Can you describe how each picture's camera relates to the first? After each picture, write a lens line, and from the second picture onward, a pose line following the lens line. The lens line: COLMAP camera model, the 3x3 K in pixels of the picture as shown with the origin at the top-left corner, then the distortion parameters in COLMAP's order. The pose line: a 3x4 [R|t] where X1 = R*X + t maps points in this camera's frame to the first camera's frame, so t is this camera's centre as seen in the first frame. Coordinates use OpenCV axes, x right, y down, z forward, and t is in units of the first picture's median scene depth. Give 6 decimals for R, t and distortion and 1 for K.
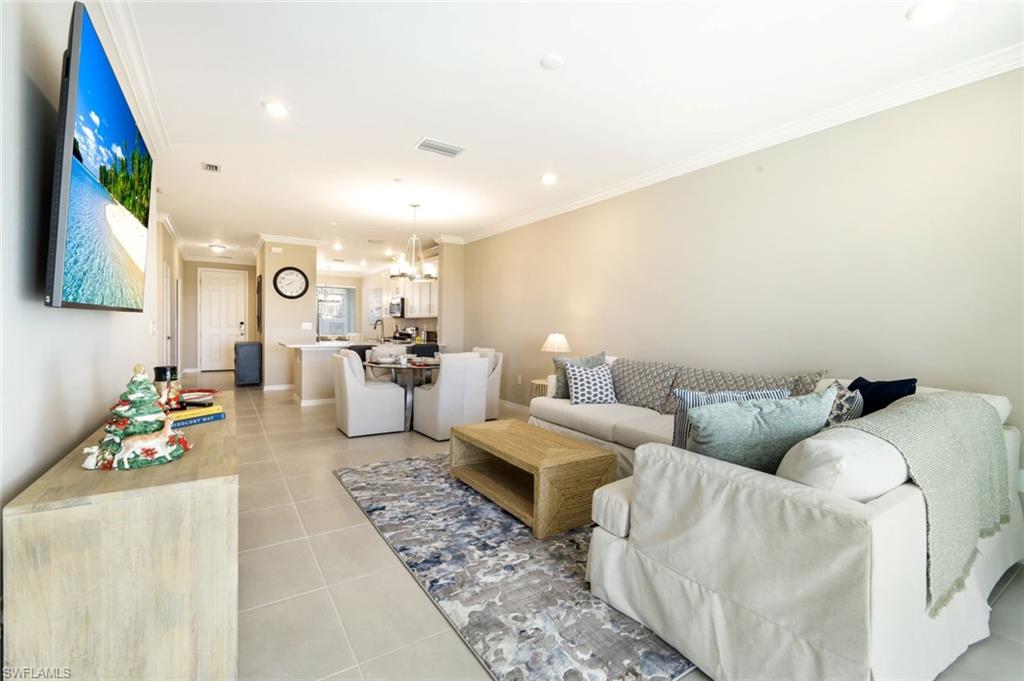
lens RADIAL K [[450.9, 0, 511.5], [0, 450.9, 338.9], [0, 0, 1]] dist [0.007141, -0.000211]
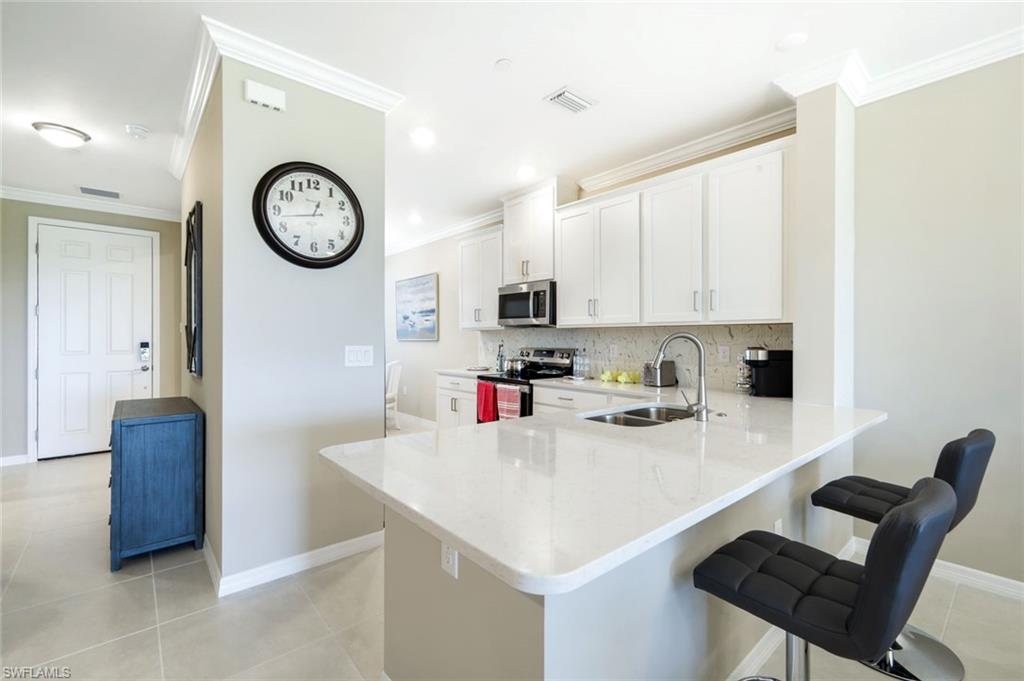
lens RADIAL K [[450.9, 0, 511.5], [0, 450.9, 338.9], [0, 0, 1]] dist [0.007141, -0.000211]
pose [[0.991446, -0.016016, 0.129530, -0.359267], [0.019140, 0.999554, -0.022915, -0.028851], [-0.129105, 0.025198, 0.991311, 0.621742]]
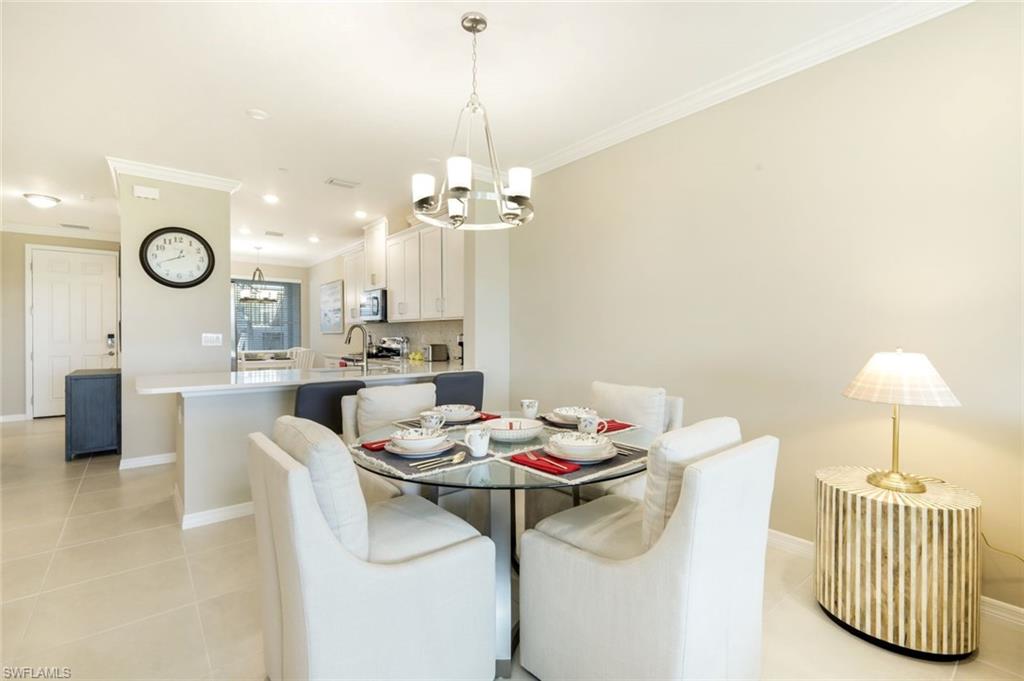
lens RADIAL K [[467.8, 0, 504.5], [0, 467.8, 336.8], [0, 0, 1]] dist [0.017851, 0.000223]
pose [[0.996078, -0.017726, 0.086683, -0.145674], [0.019523, 0.999611, -0.019922, -0.012675], [-0.086297, 0.021537, 0.996037, 0.385840]]
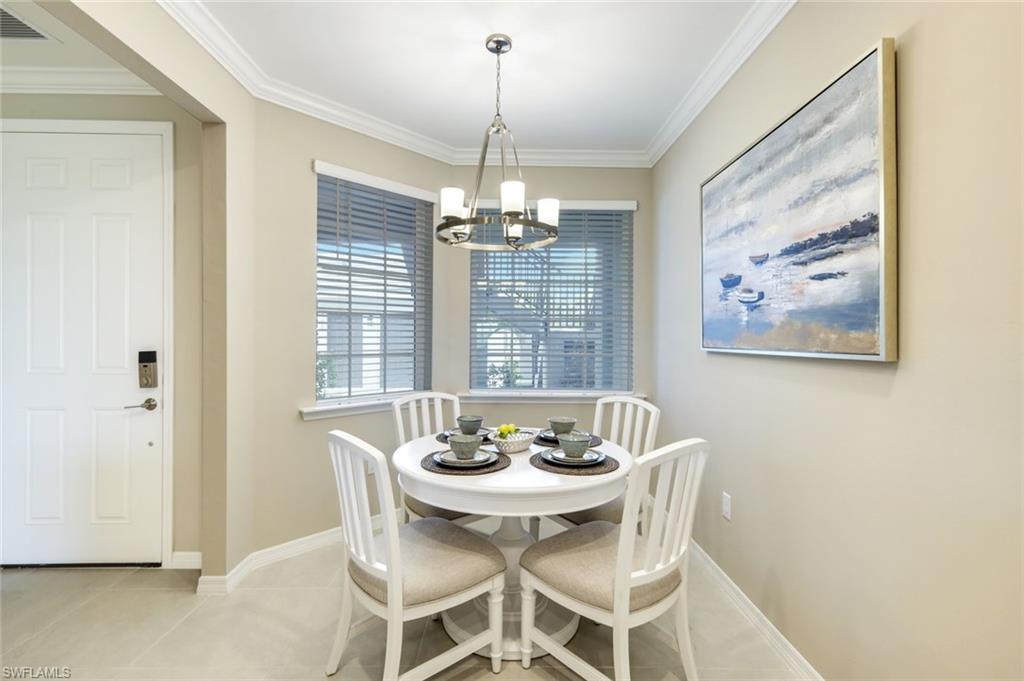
lens RADIAL K [[450.9, 0, 511.5], [0, 450.9, 338.9], [0, 0, 1]] dist [0.007141, -0.000211]
pose [[0.847990, -0.008638, -0.529941, -0.409035], [-0.005866, 0.999653, -0.025680, -0.048016], [0.529979, 0.024885, 0.847645, 1.138215]]
